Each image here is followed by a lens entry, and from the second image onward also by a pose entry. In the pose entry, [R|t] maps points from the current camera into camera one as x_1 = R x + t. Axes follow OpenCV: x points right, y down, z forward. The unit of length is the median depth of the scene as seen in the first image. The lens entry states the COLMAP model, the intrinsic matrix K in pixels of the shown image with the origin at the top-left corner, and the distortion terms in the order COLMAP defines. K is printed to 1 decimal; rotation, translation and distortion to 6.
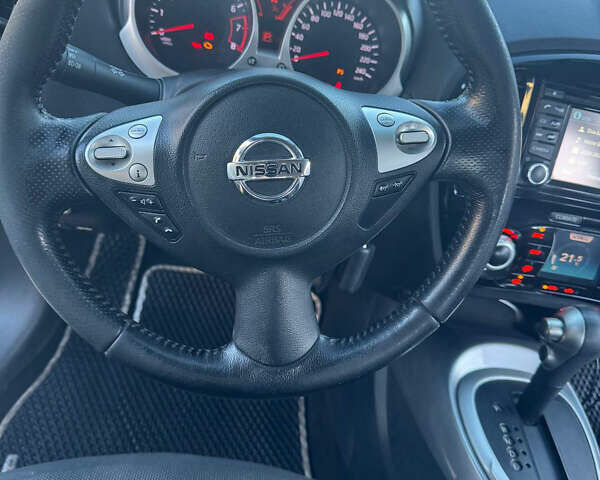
lens RADIAL K [[559.4, 0, 300.0], [0, 559.4, 240.0], [0, 0, 1]] dist [0.072359, -0.118012]
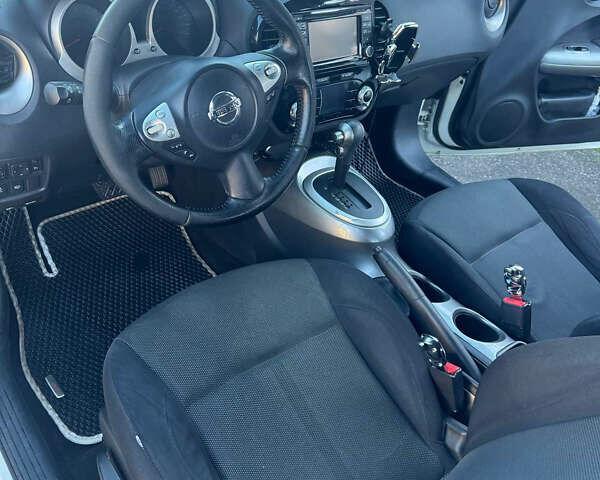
lens RADIAL K [[559.4, 0, 300.0], [0, 559.4, 240.0], [0, 0, 1]] dist [0.072359, -0.118012]
pose [[0.804288, -0.446759, 0.391826, -0.598389], [0.358726, 0.890700, 0.279229, -0.119880], [-0.473747, -0.084022, 0.876643, -0.699872]]
